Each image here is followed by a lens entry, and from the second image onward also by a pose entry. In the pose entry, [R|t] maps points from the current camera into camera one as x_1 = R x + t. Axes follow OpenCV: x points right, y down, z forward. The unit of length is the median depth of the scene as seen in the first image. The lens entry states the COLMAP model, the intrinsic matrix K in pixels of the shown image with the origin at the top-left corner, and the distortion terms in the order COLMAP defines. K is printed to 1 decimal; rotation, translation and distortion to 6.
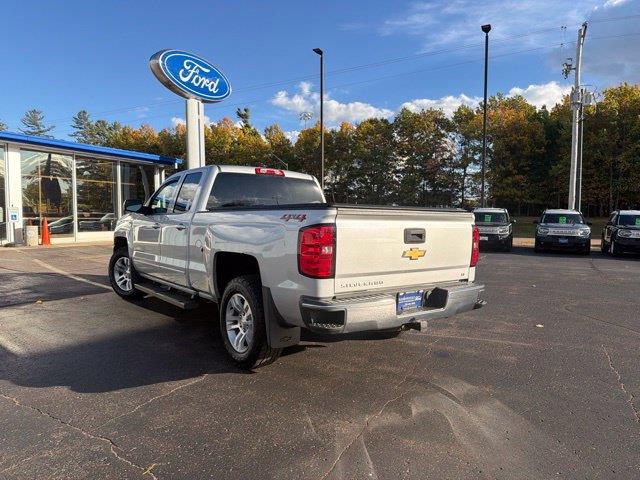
lens RADIAL K [[468.6, 0, 320.0], [0, 468.6, 240.0], [0, 0, 1]] dist [0.005313, -0.000714]
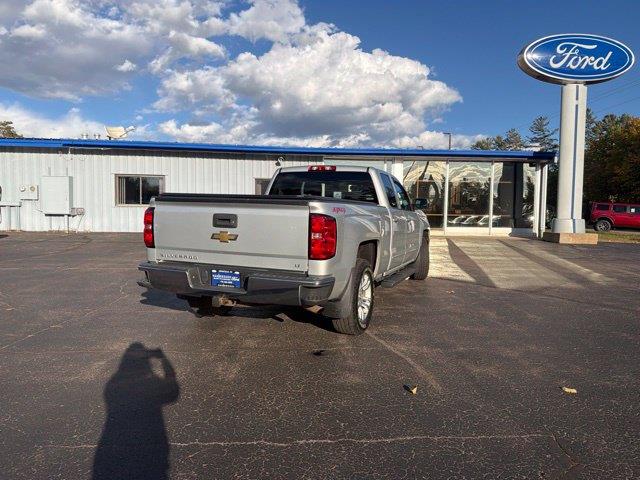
lens RADIAL K [[468.6, 0, 320.0], [0, 468.6, 240.0], [0, 0, 1]] dist [0.005313, -0.000714]
pose [[0.485786, 0.054810, -0.872358, 0.295740], [-0.057670, 0.997867, 0.030581, -0.002369], [0.872173, 0.035454, 0.487911, 0.151748]]
